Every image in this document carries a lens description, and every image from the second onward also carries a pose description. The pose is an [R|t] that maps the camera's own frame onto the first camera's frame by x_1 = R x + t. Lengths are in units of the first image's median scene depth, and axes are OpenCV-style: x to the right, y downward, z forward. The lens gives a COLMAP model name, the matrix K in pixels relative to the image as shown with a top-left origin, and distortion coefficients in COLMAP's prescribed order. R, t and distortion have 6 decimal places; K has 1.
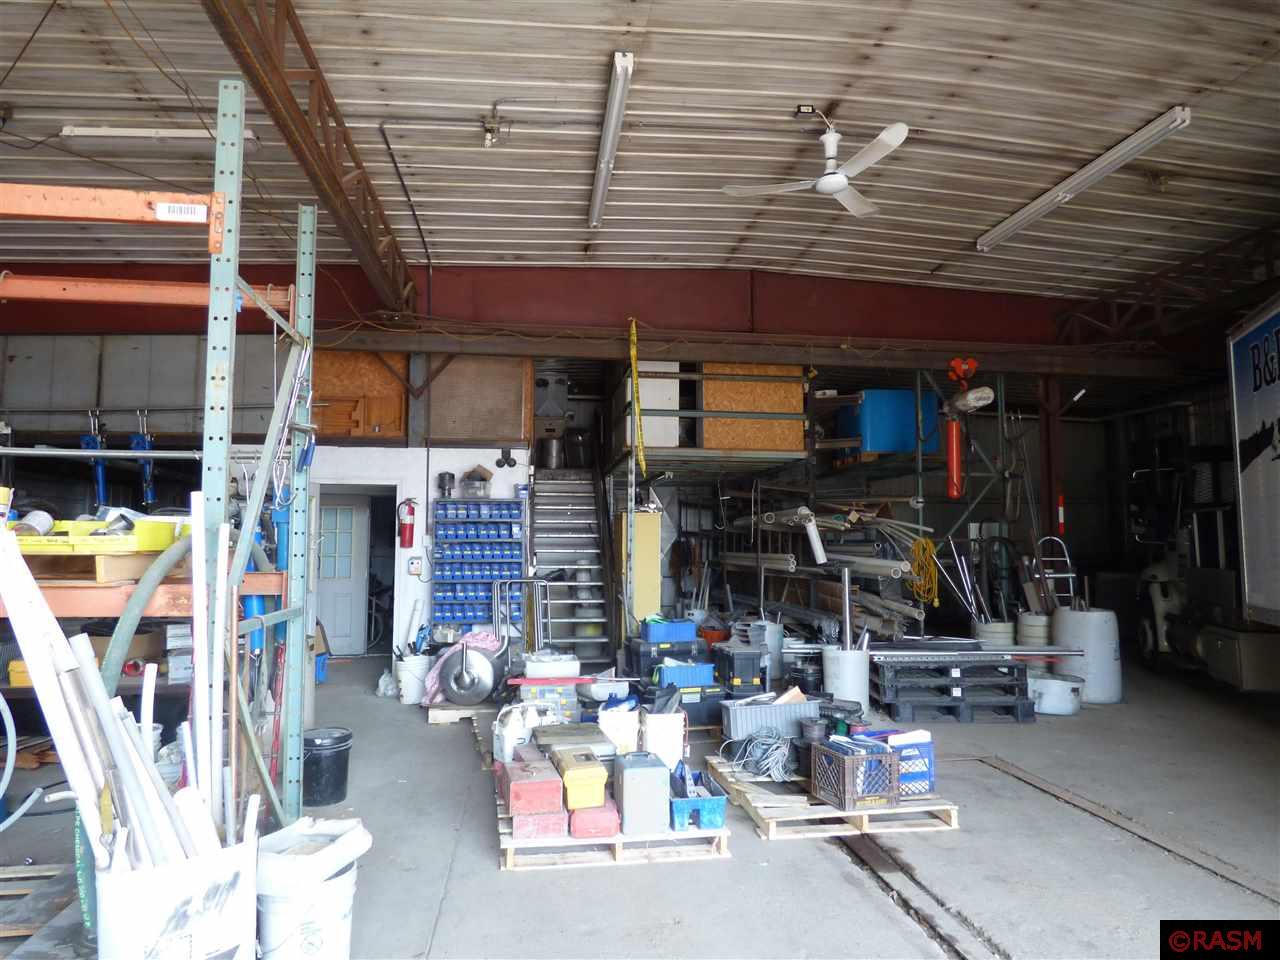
lens RADIAL K [[803.0, 0, 640.0], [0, 803.0, 480.0], [0, 0, 1]] dist [-0.011383, -0.000731]
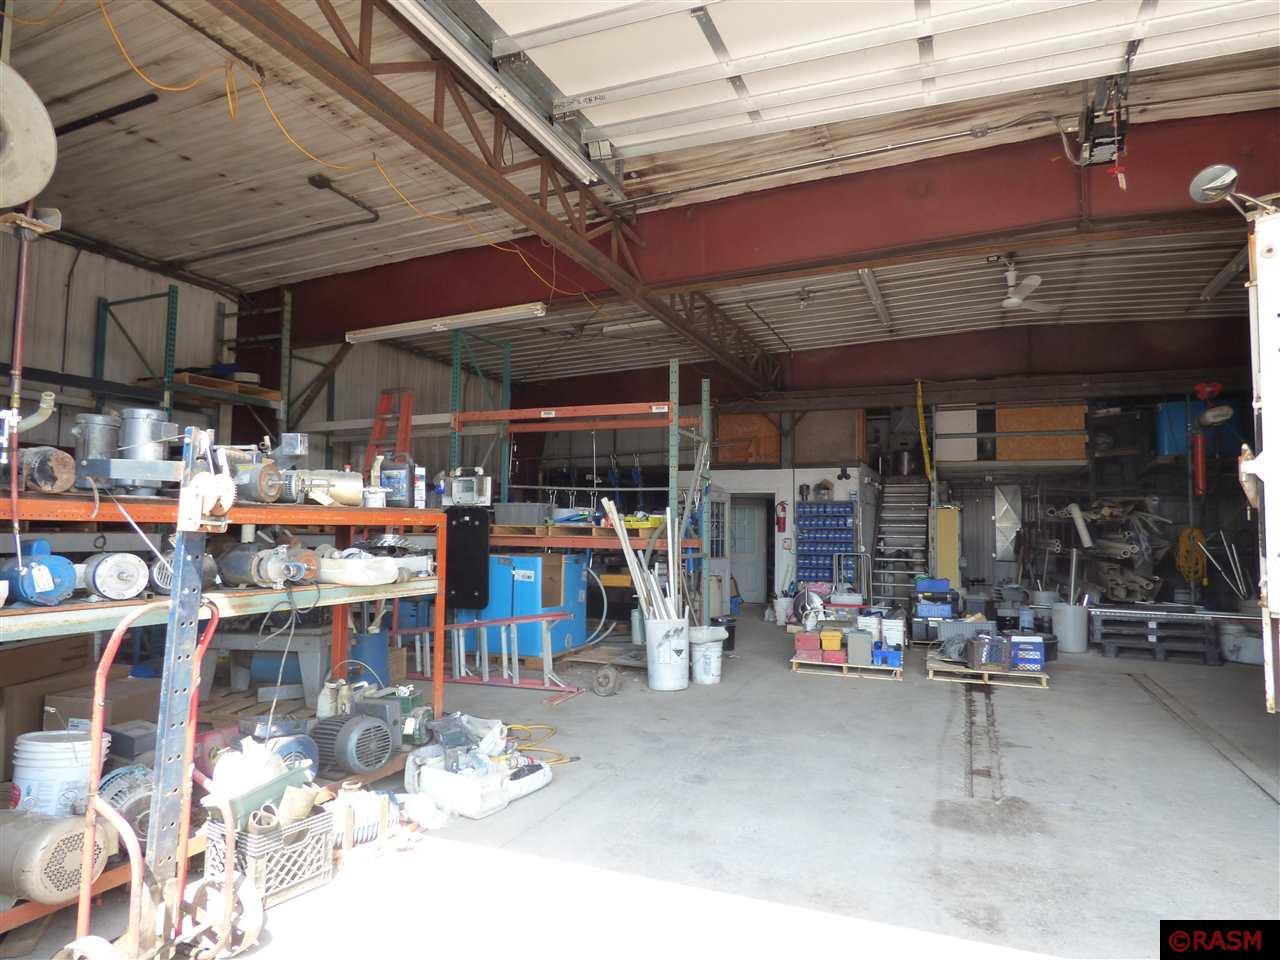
lens RADIAL K [[803.0, 0, 640.0], [0, 803.0, 480.0], [0, 0, 1]] dist [-0.011383, -0.000731]
pose [[0.861882, -0.023700, -0.506555, 0.279153], [0.028616, 0.999589, 0.001922, -0.030462], [0.506301, -0.016152, 0.862206, -0.520727]]
